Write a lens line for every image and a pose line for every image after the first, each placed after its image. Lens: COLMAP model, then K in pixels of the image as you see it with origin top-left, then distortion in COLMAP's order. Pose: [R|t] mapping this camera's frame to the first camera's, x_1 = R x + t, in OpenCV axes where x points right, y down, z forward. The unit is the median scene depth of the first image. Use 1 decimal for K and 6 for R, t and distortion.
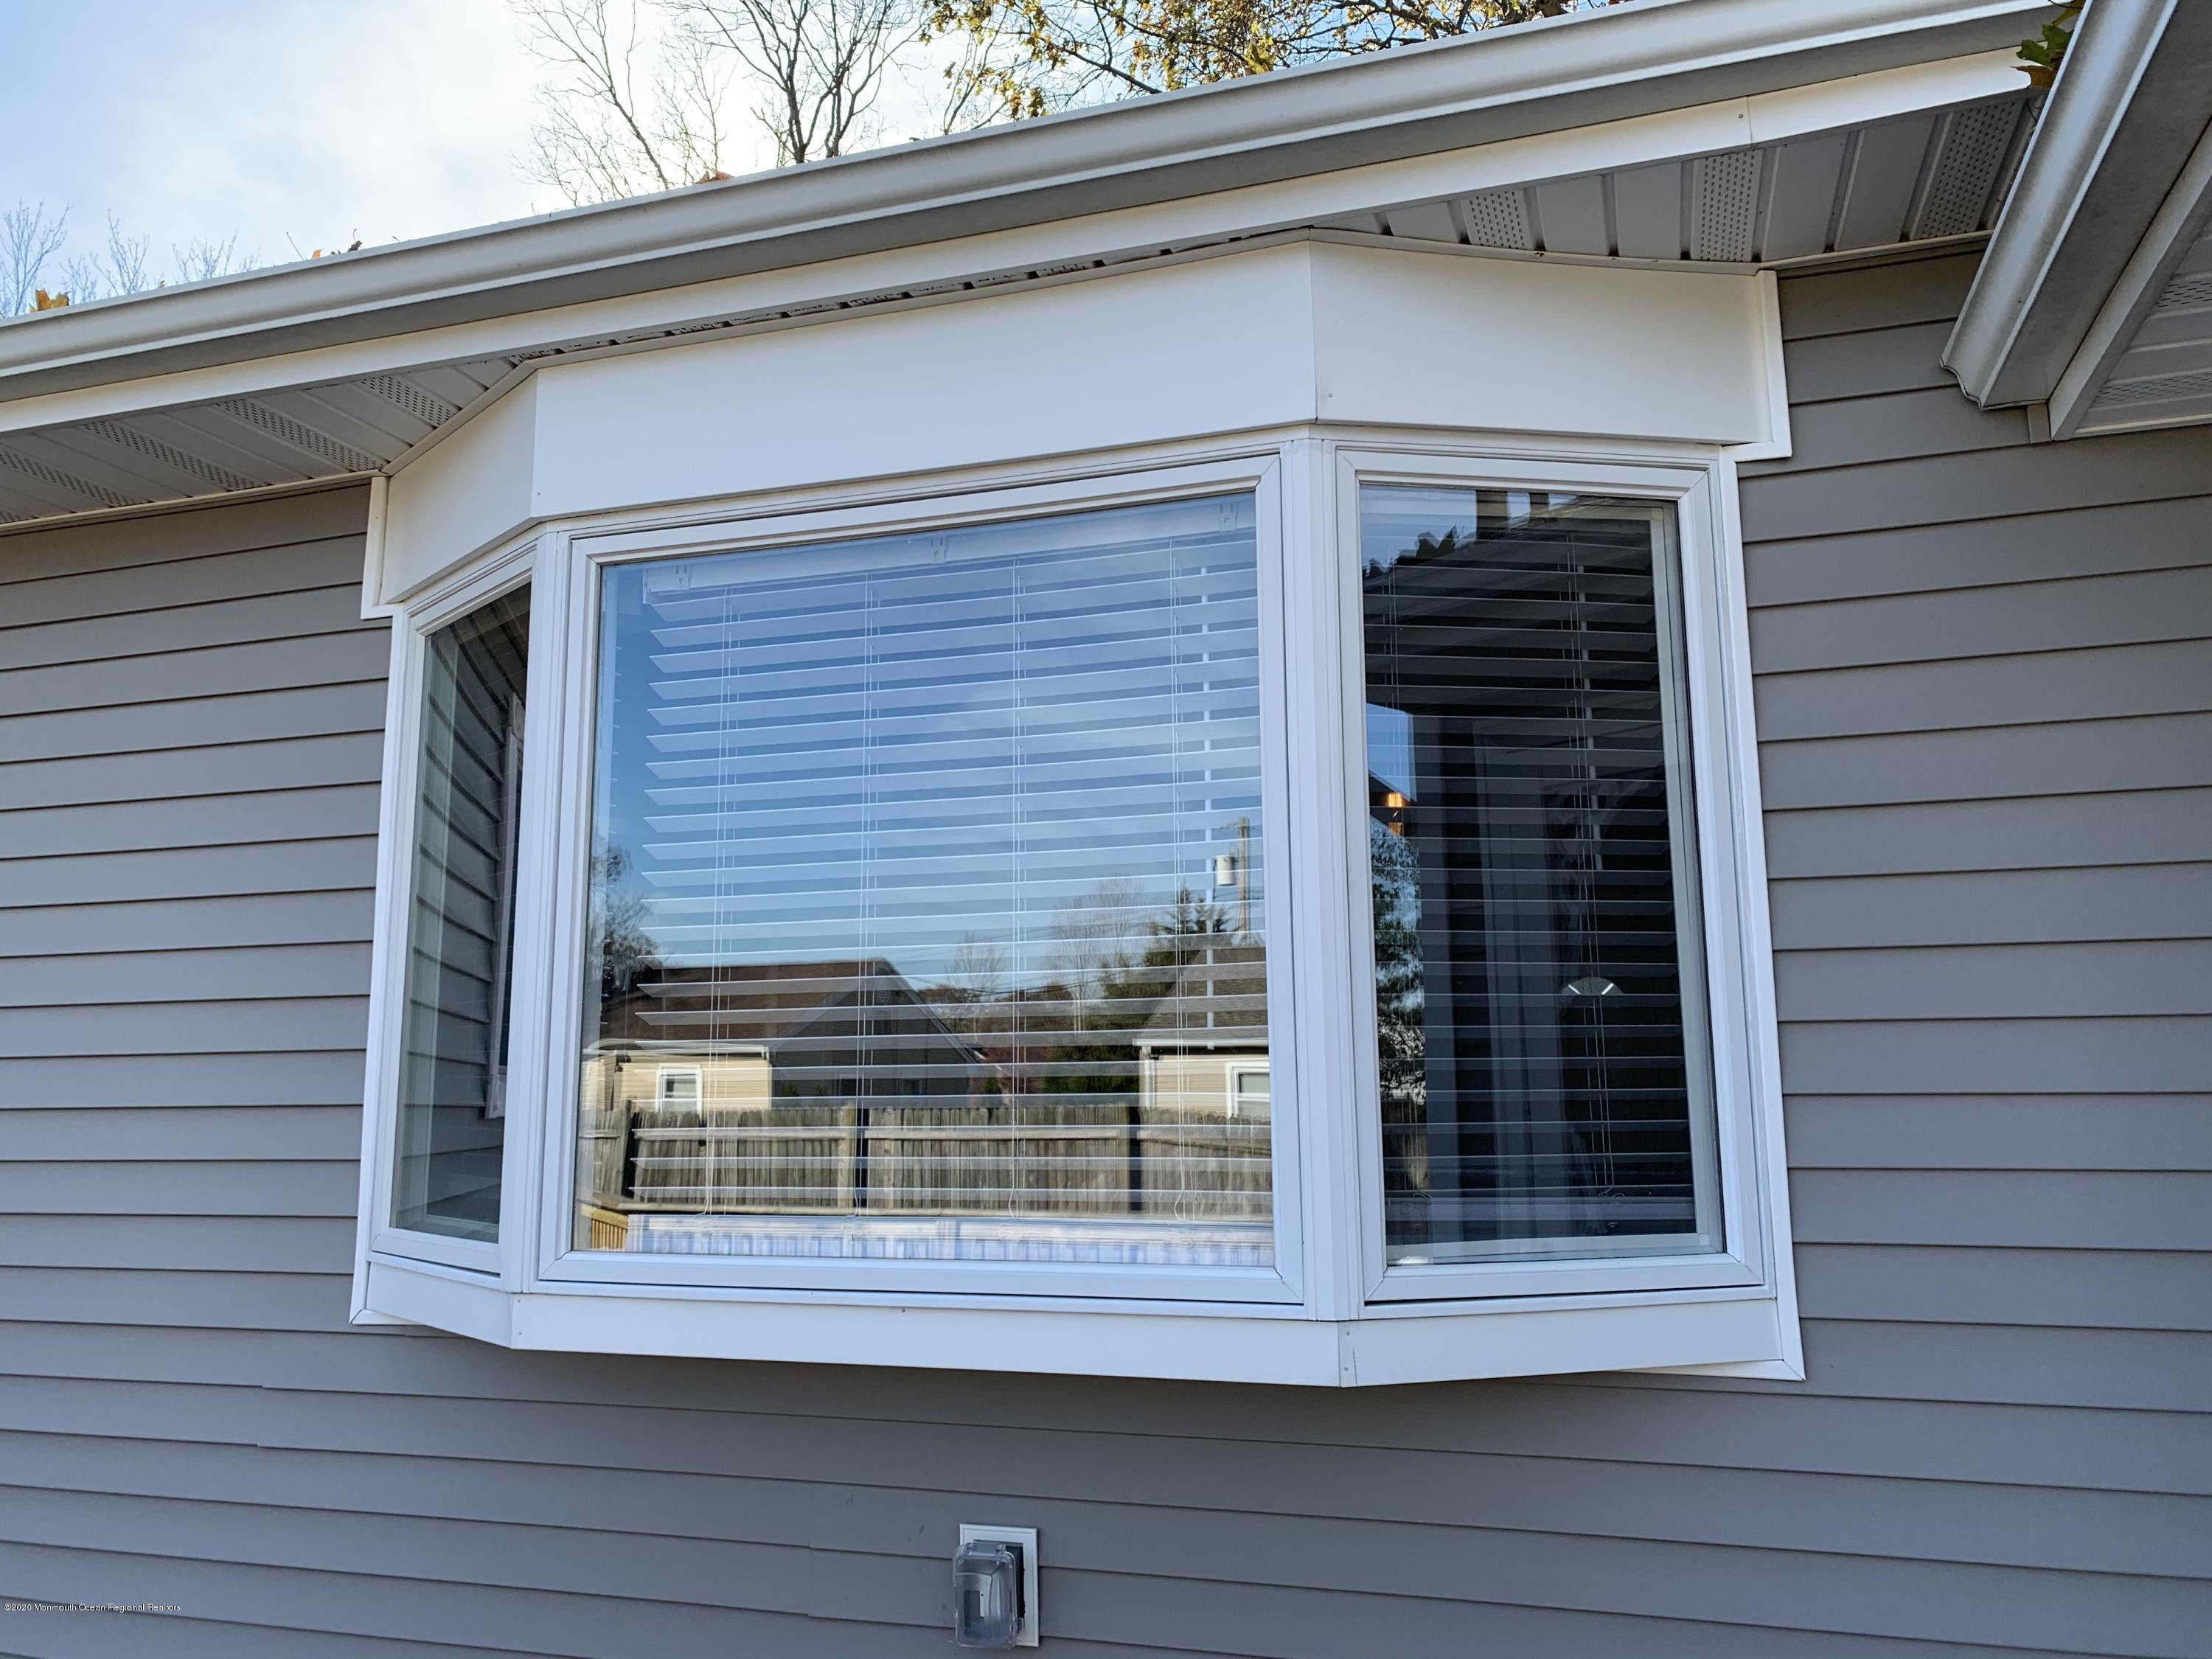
lens RADIAL K [[1704.3, 0, 1097.0], [0, 1704.3, 813.5], [0, 0, 1]] dist [0.088749, -0.167266]
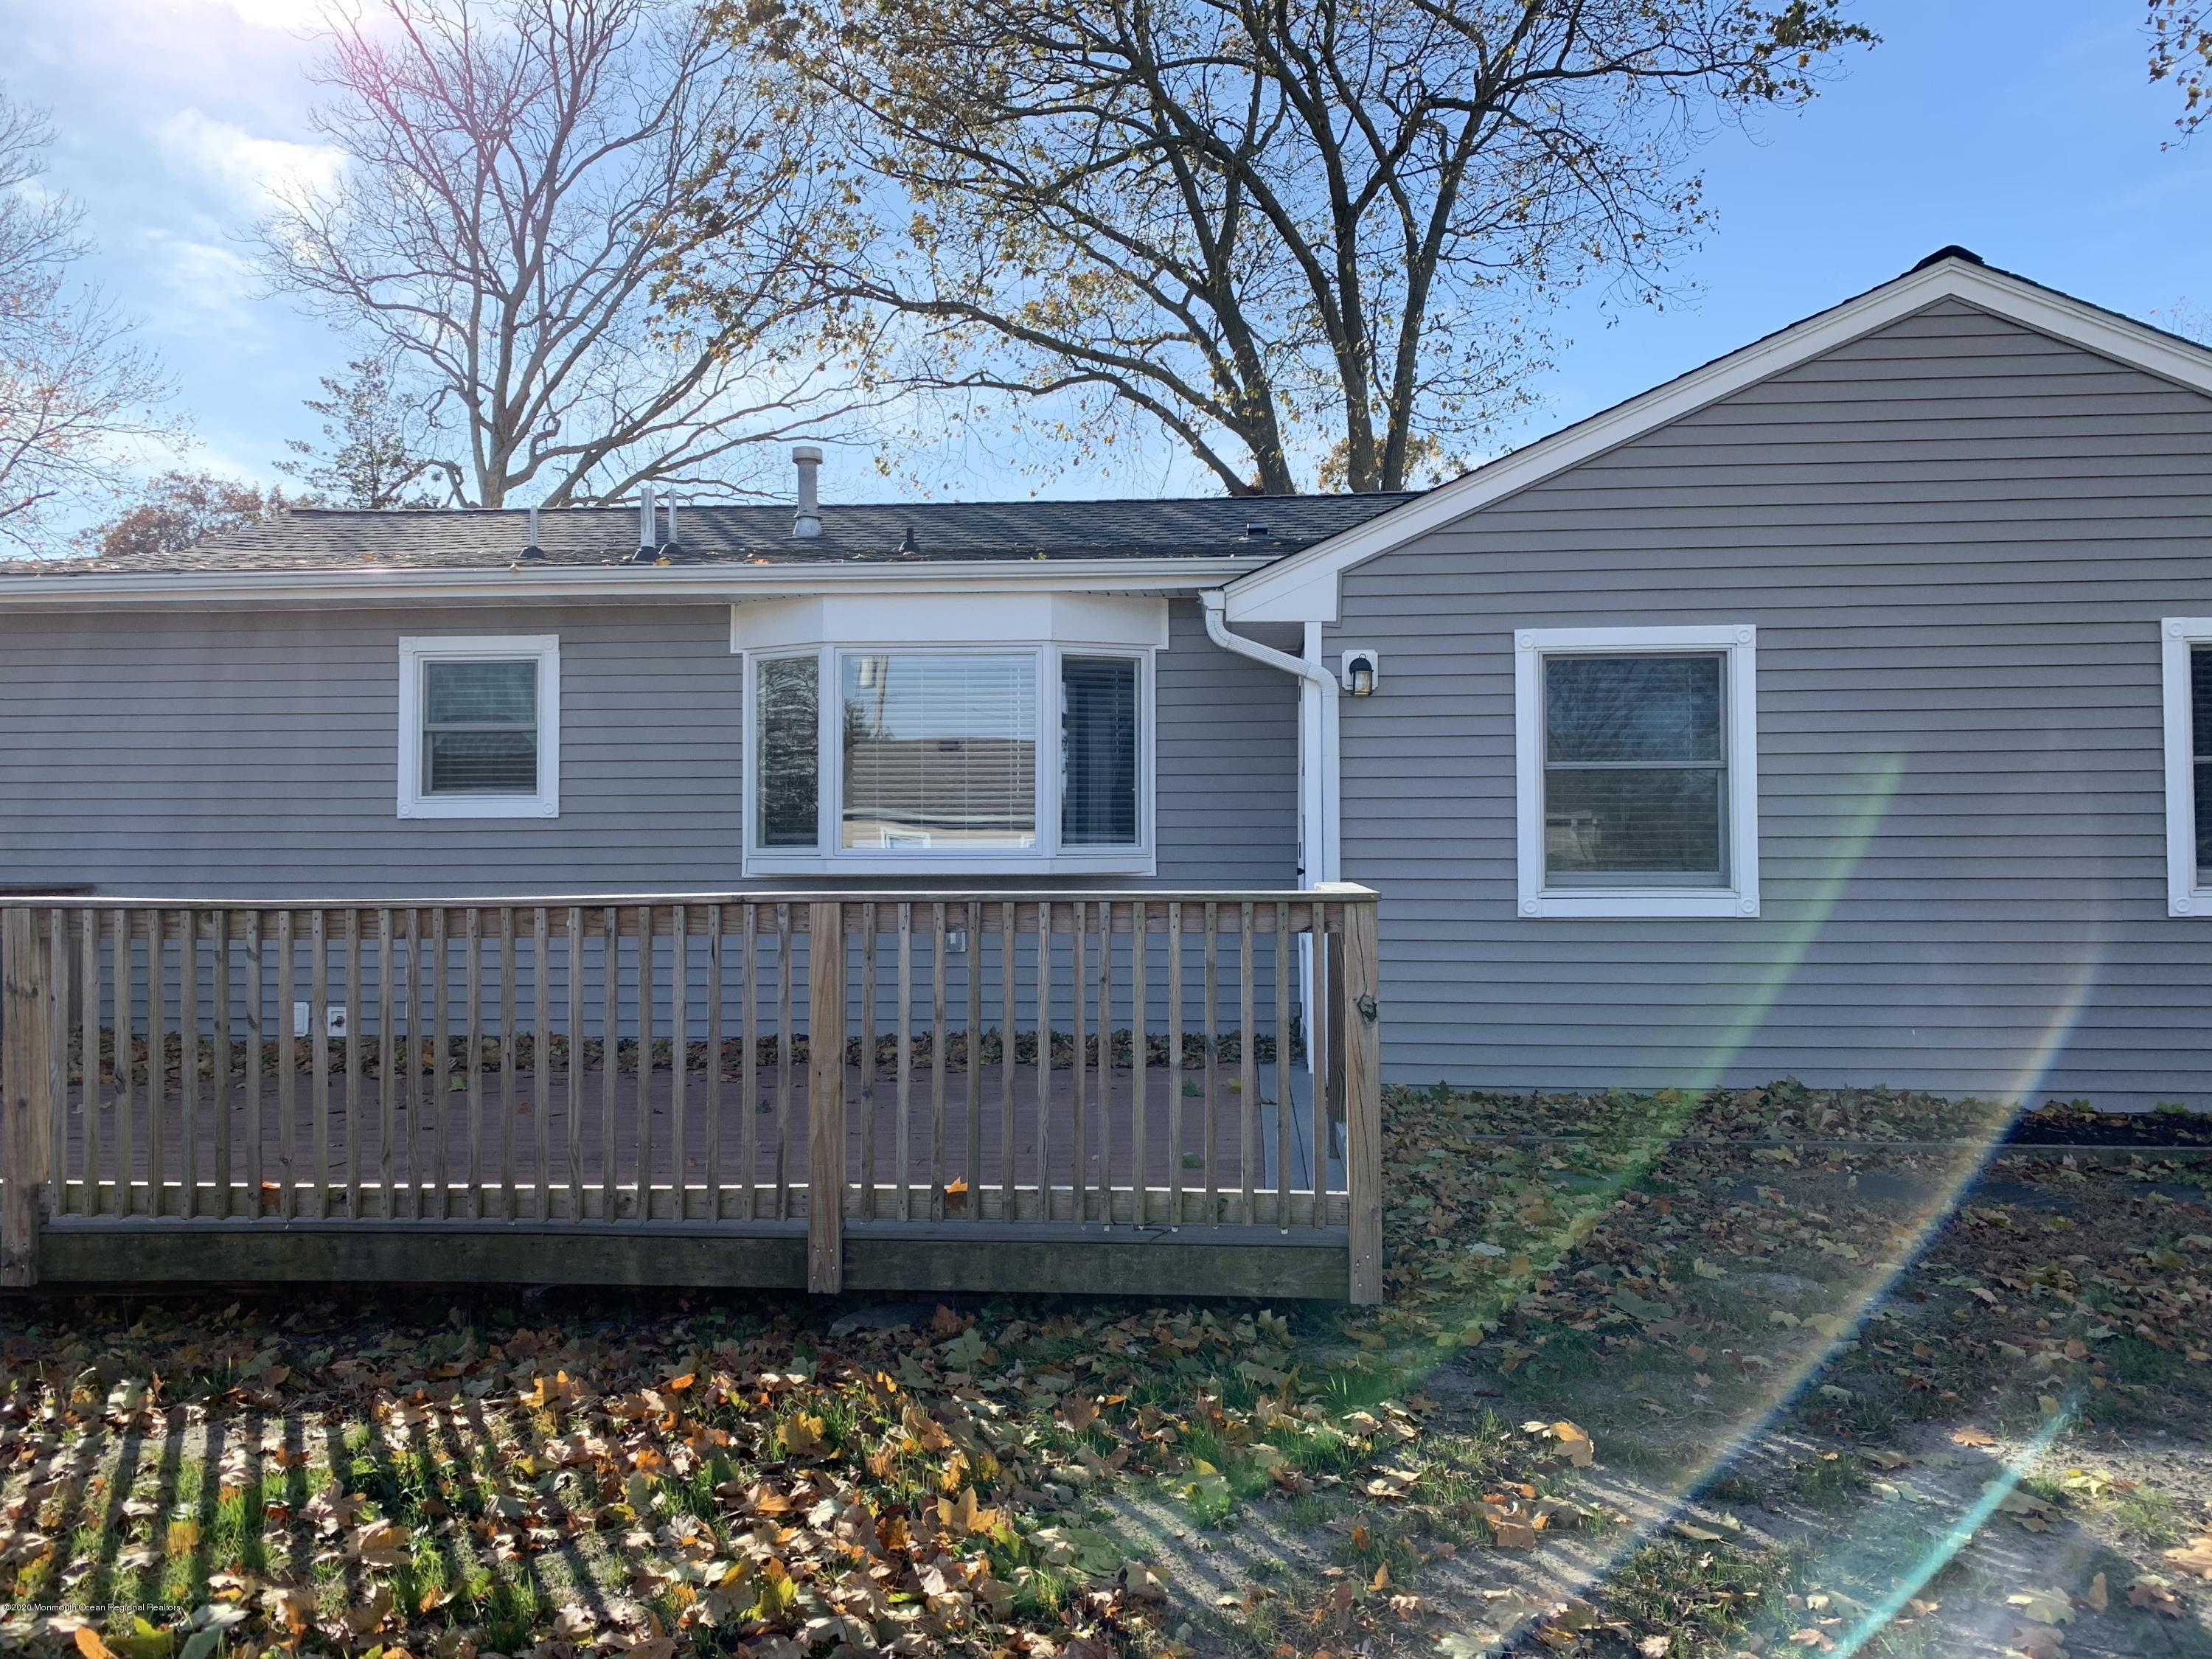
lens RADIAL K [[1712.6, 0, 1074.1], [0, 1712.6, 825.7], [0, 0, 1]] dist [0.086020, -0.000347]
pose [[0.978694, 0.016437, 0.204667, -0.511573], [-0.042031, 0.991720, 0.121342, -0.232847], [-0.200978, -0.127359, 0.971281, -2.385295]]
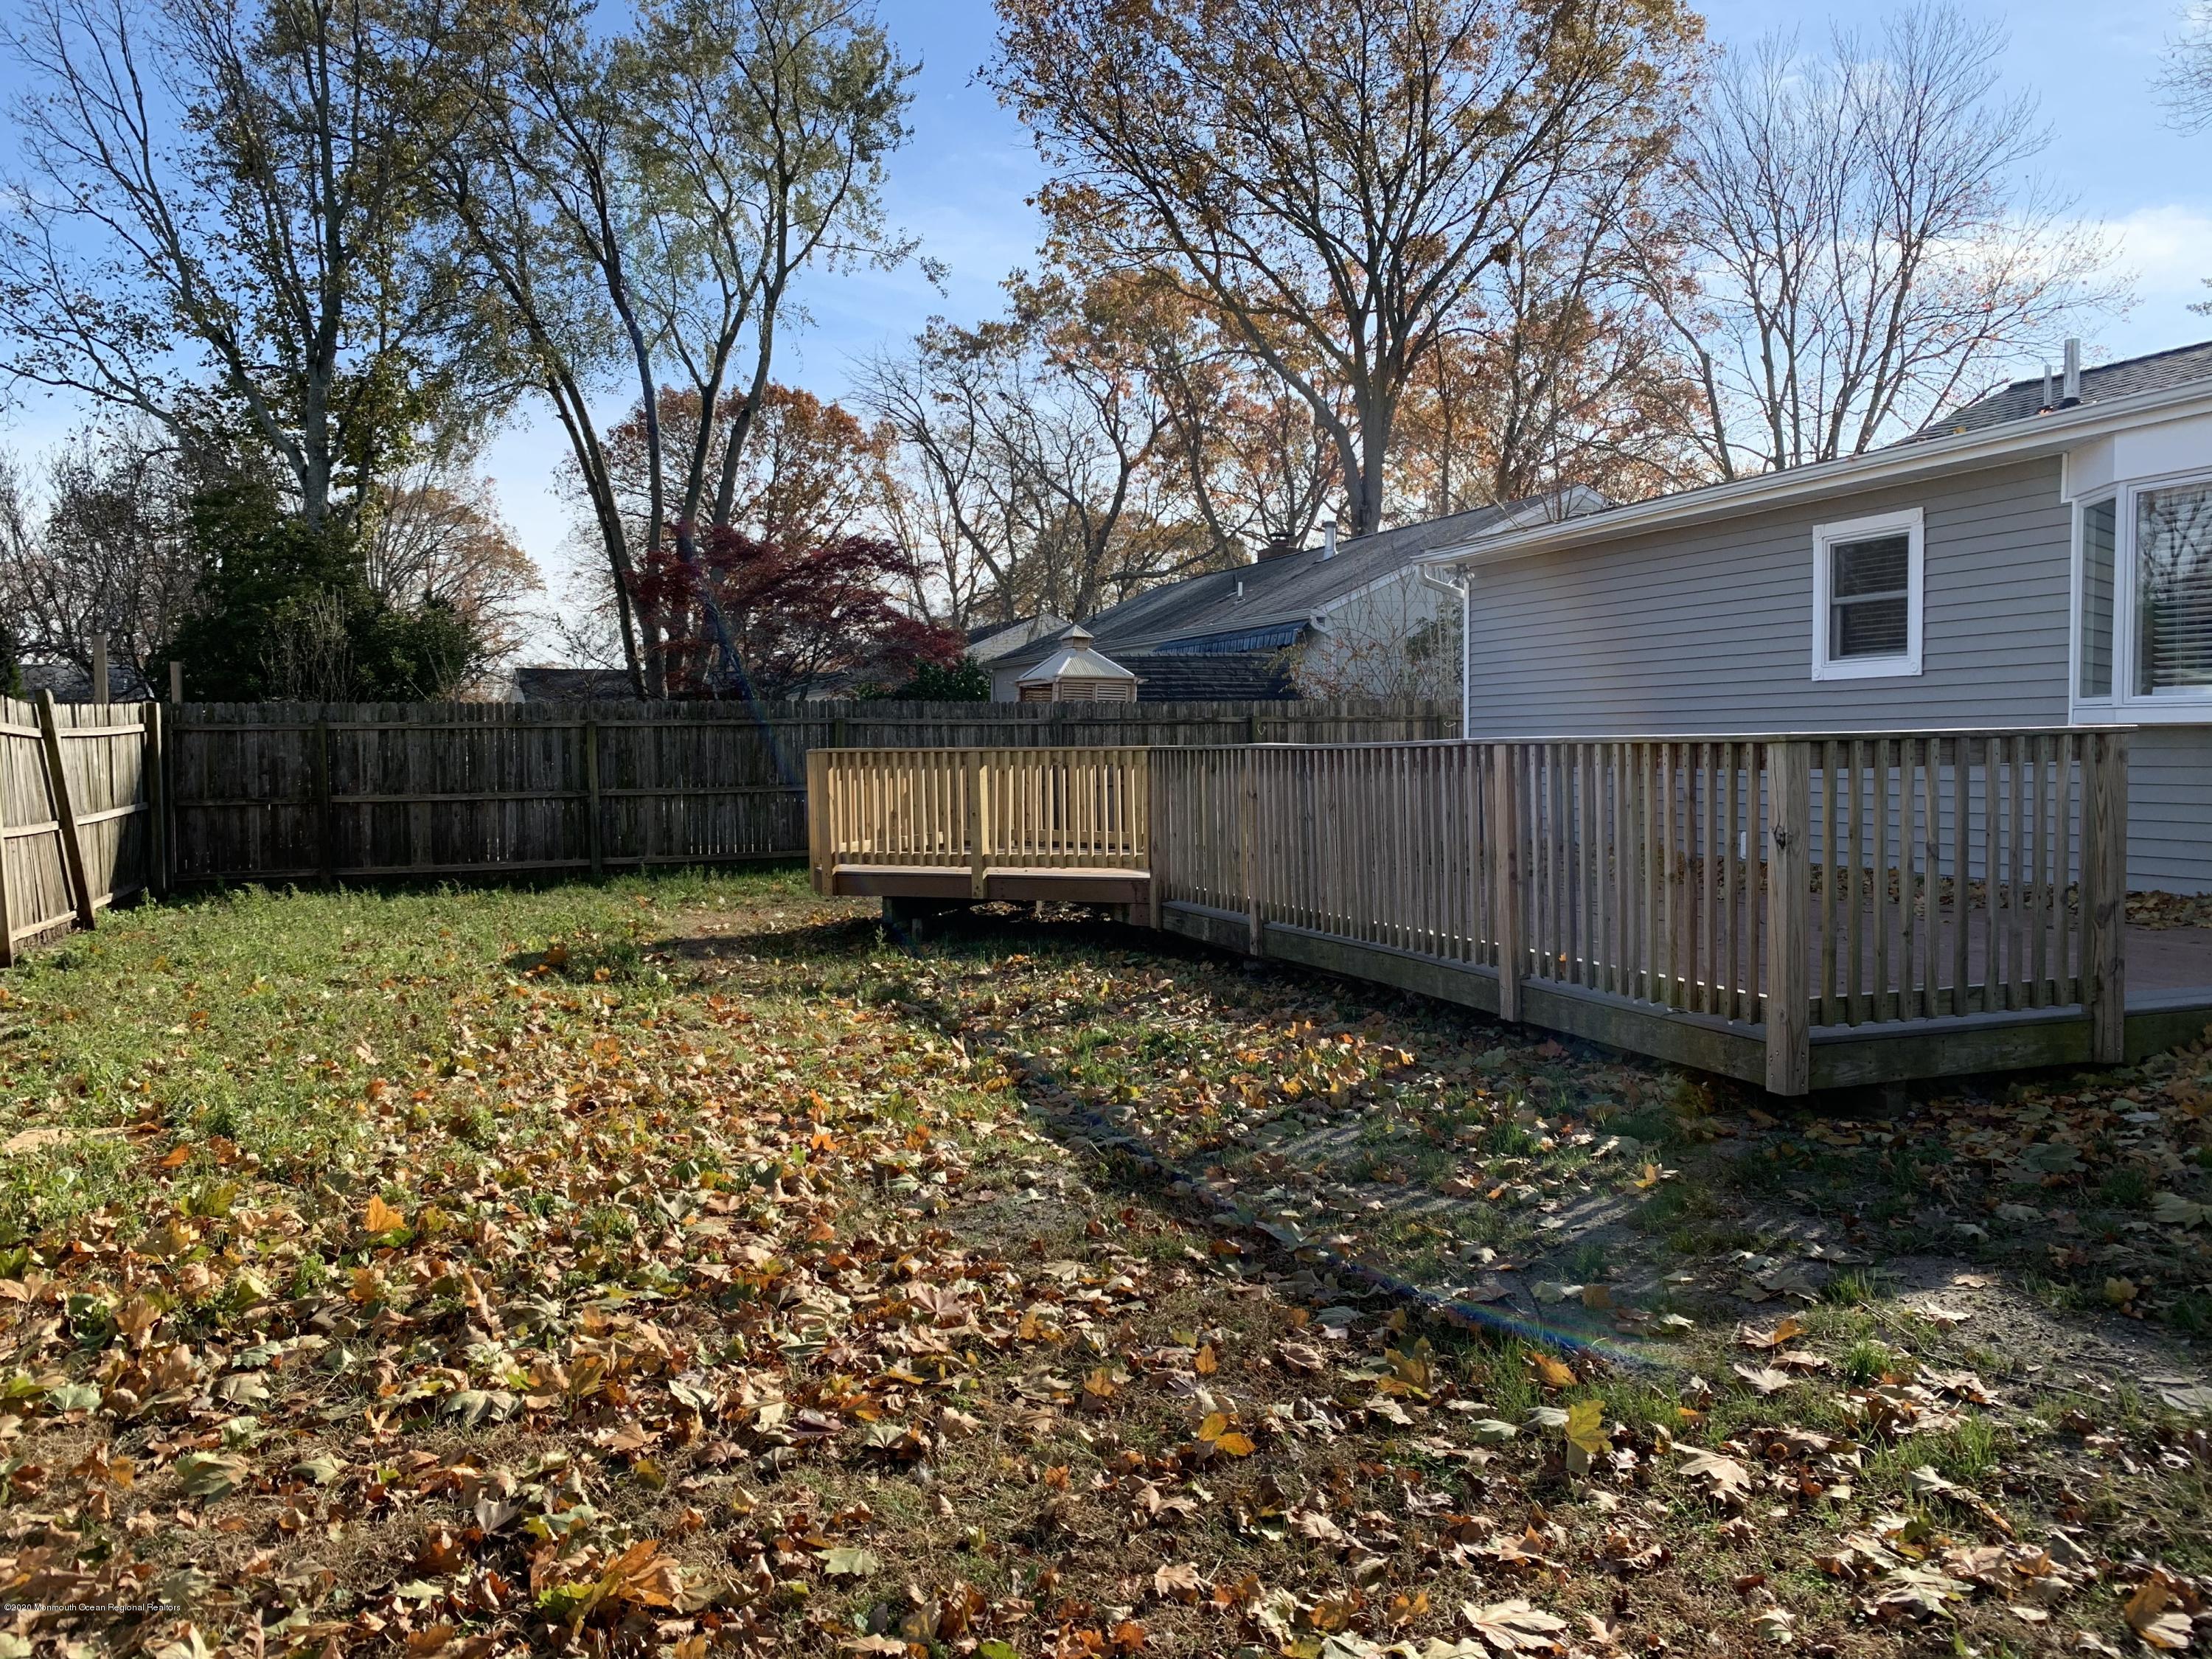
lens RADIAL K [[1704.3, 0, 1097.0], [0, 1704.3, 813.5], [0, 0, 1]] dist [0.088749, -0.167266]
pose [[0.621345, 0.031454, -0.782906, 1.034282], [0.126019, 0.982174, 0.139473, -0.242323], [0.773337, -0.185322, 0.606305, -2.560601]]
